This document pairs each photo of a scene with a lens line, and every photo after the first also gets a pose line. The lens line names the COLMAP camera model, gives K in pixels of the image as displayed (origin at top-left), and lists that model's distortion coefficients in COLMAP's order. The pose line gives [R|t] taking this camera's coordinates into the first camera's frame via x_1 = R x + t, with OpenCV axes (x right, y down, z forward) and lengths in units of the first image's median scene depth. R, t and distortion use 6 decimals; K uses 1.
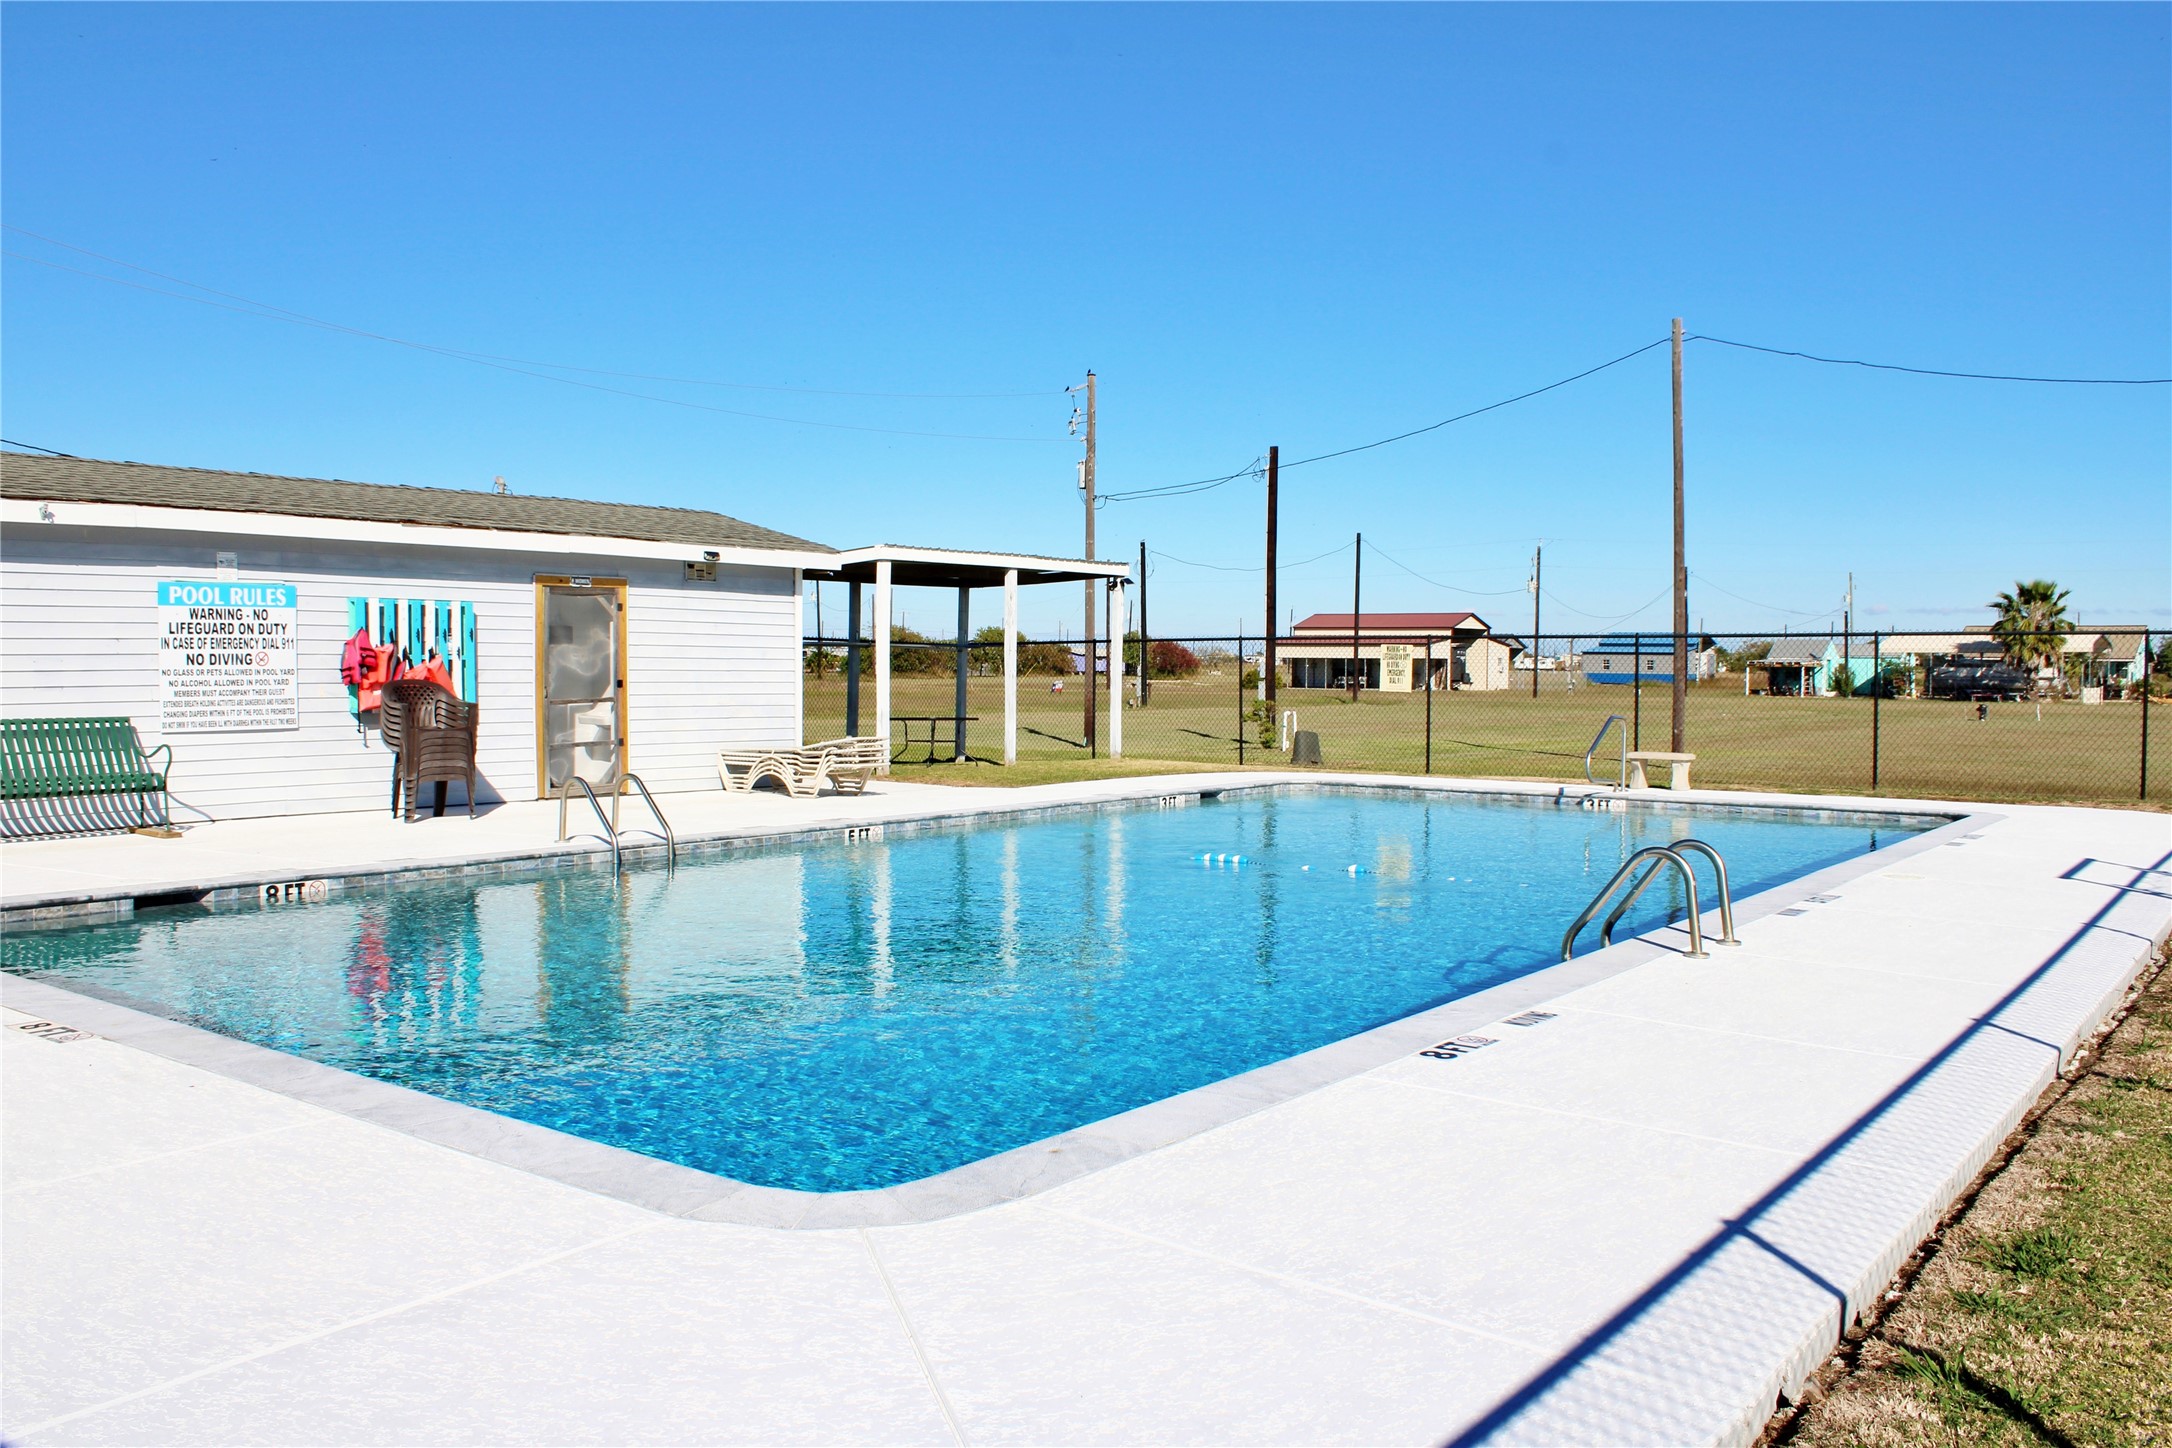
lens RADIAL K [[1817.8, 0, 1088.1], [0, 1817.8, 710.8], [0, 0, 1]] dist [-0.163053, 0.152812]
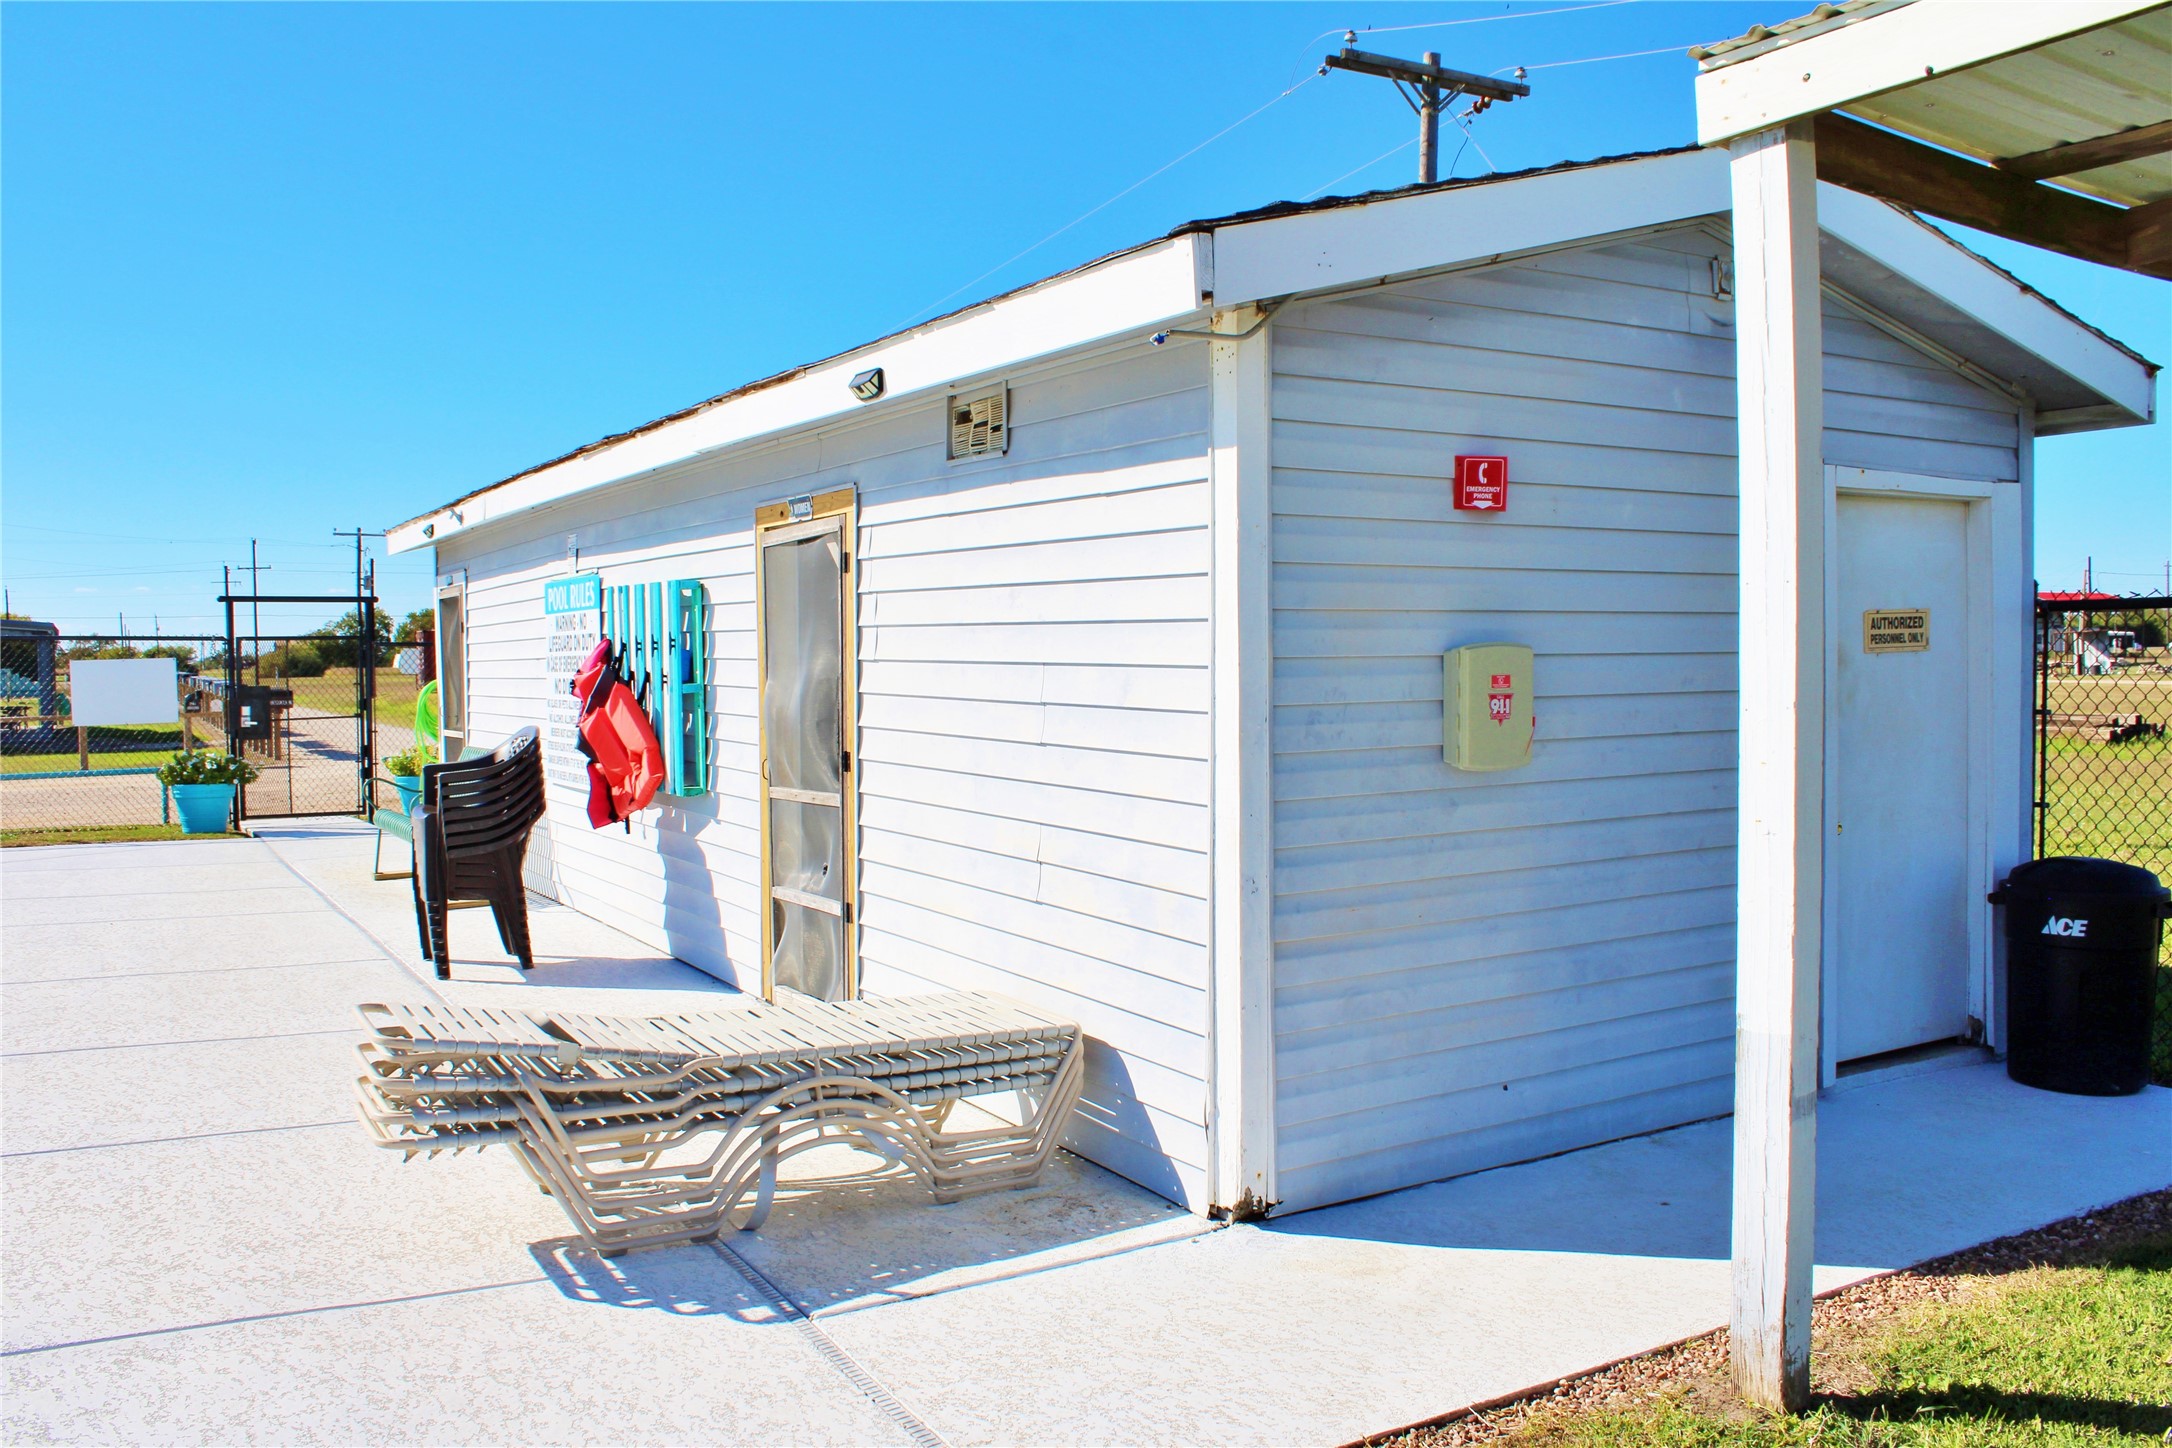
lens RADIAL K [[1817.8, 0, 1088.1], [0, 1817.8, 710.8], [0, 0, 1]] dist [-0.163053, 0.152812]
pose [[-0.382394, 0.029755, -0.923520, 0.076448], [-0.017644, 0.999064, 0.039494, -0.041400], [0.923831, 0.031396, -0.381512, 1.169071]]
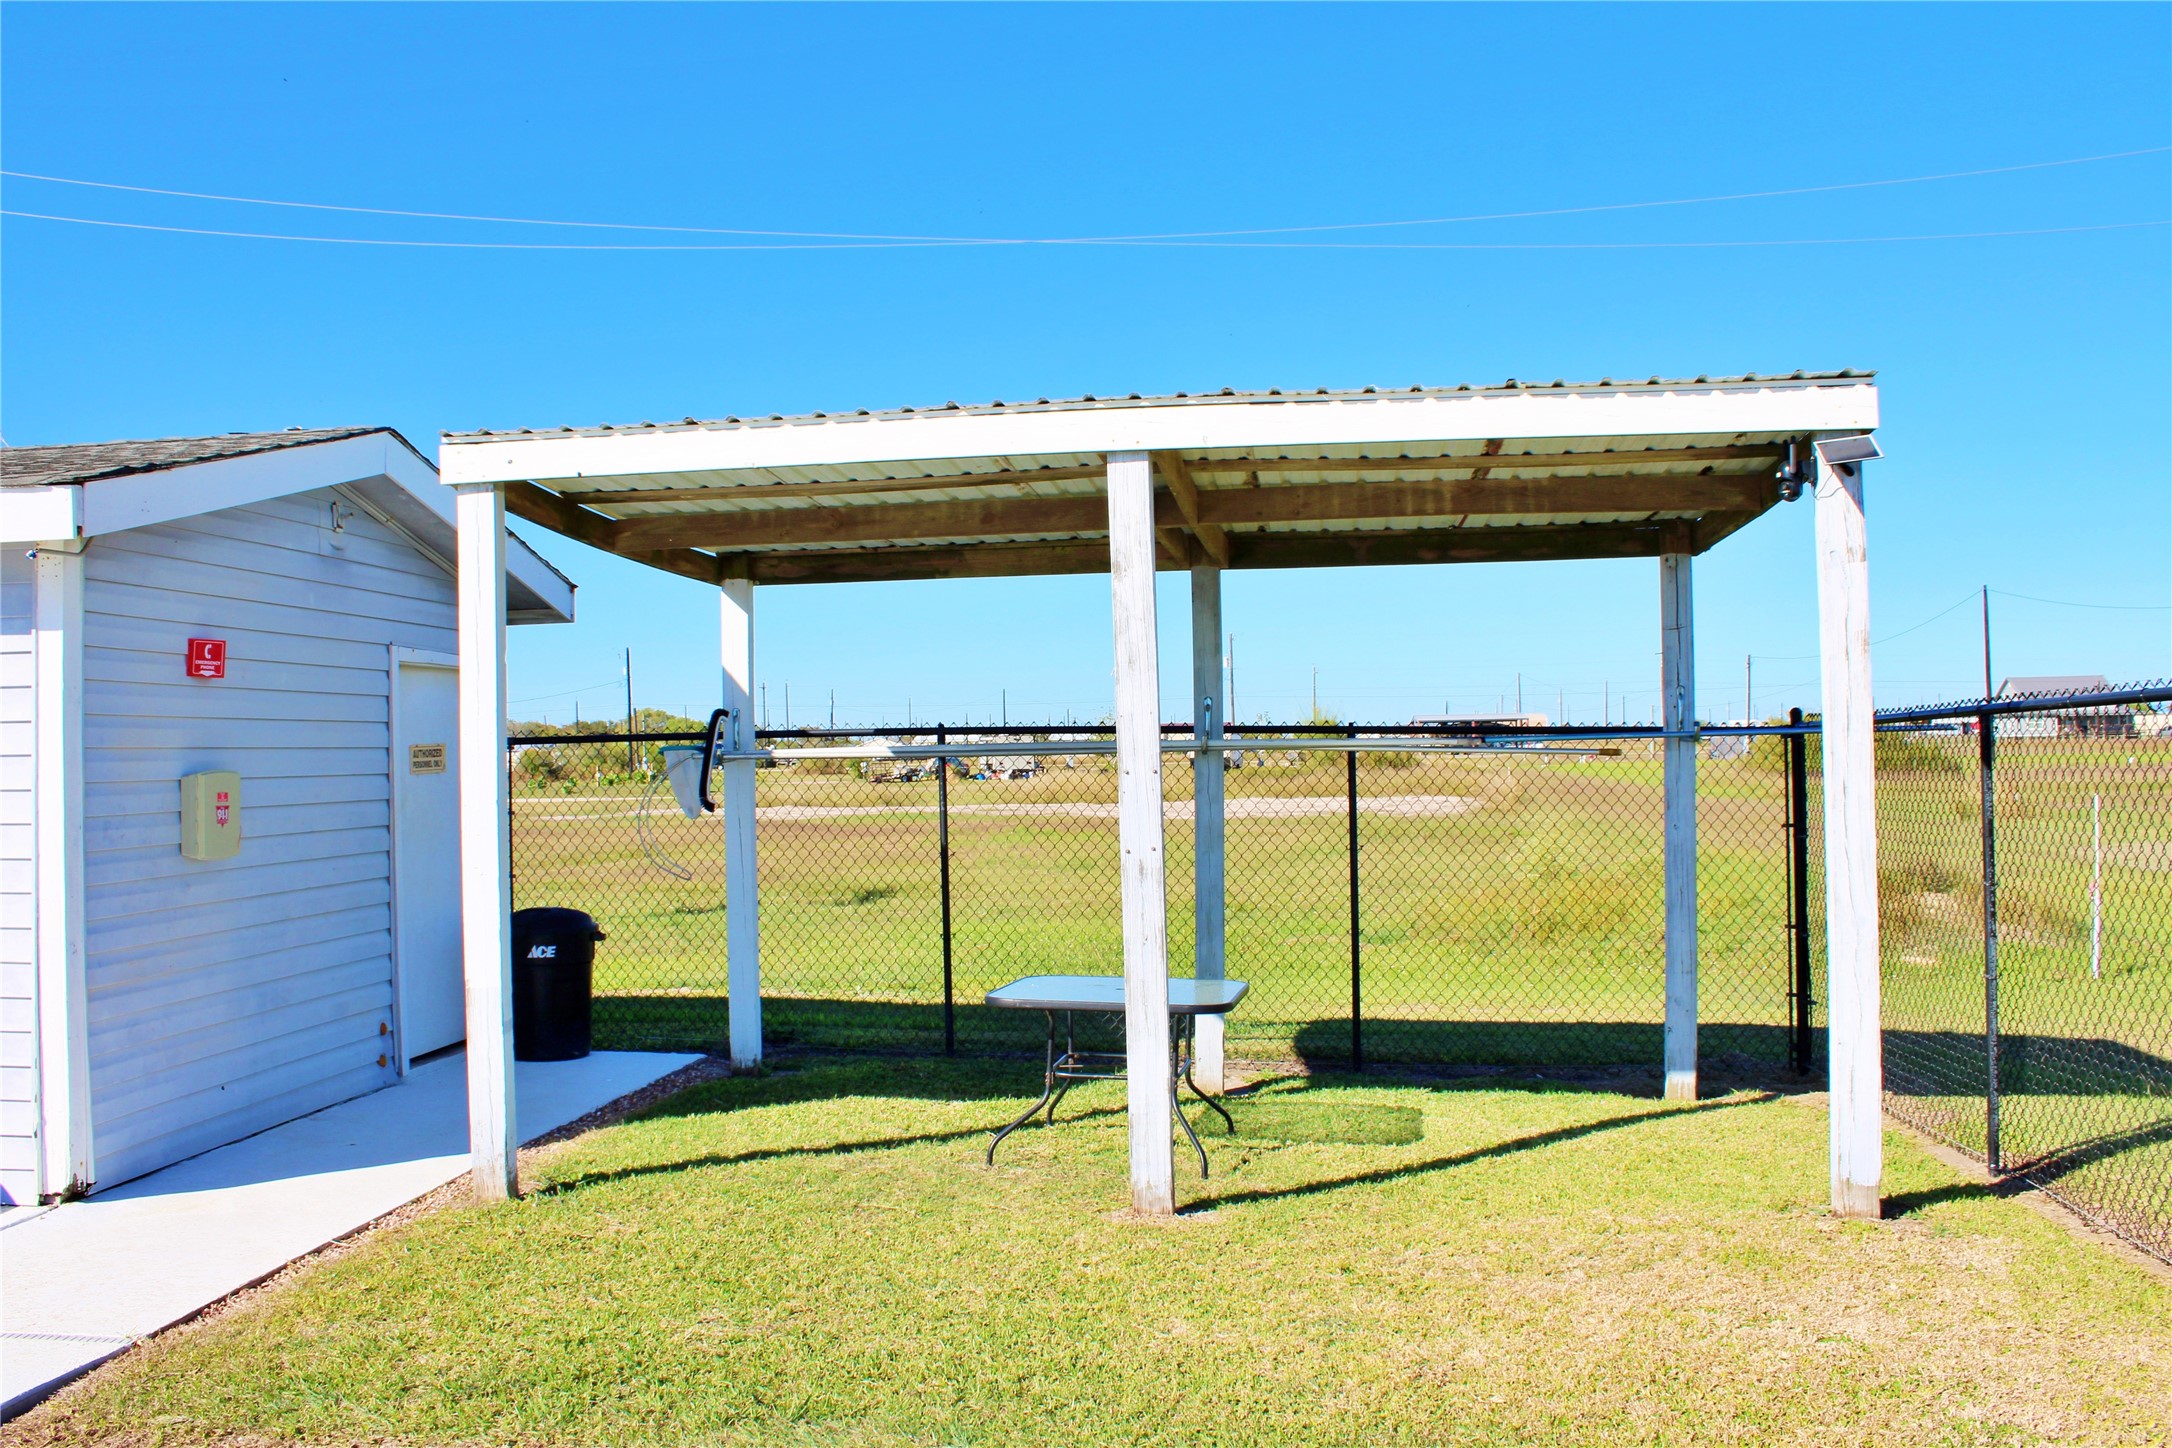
lens RADIAL K [[1817.8, 0, 1088.1], [0, 1817.8, 710.8], [0, 0, 1]] dist [-0.163053, 0.152812]
pose [[0.498831, -0.034025, -0.866031, 0.229257], [-0.001510, 0.999193, -0.040126, -0.039764], [0.866698, 0.021324, 0.498377, 1.092521]]
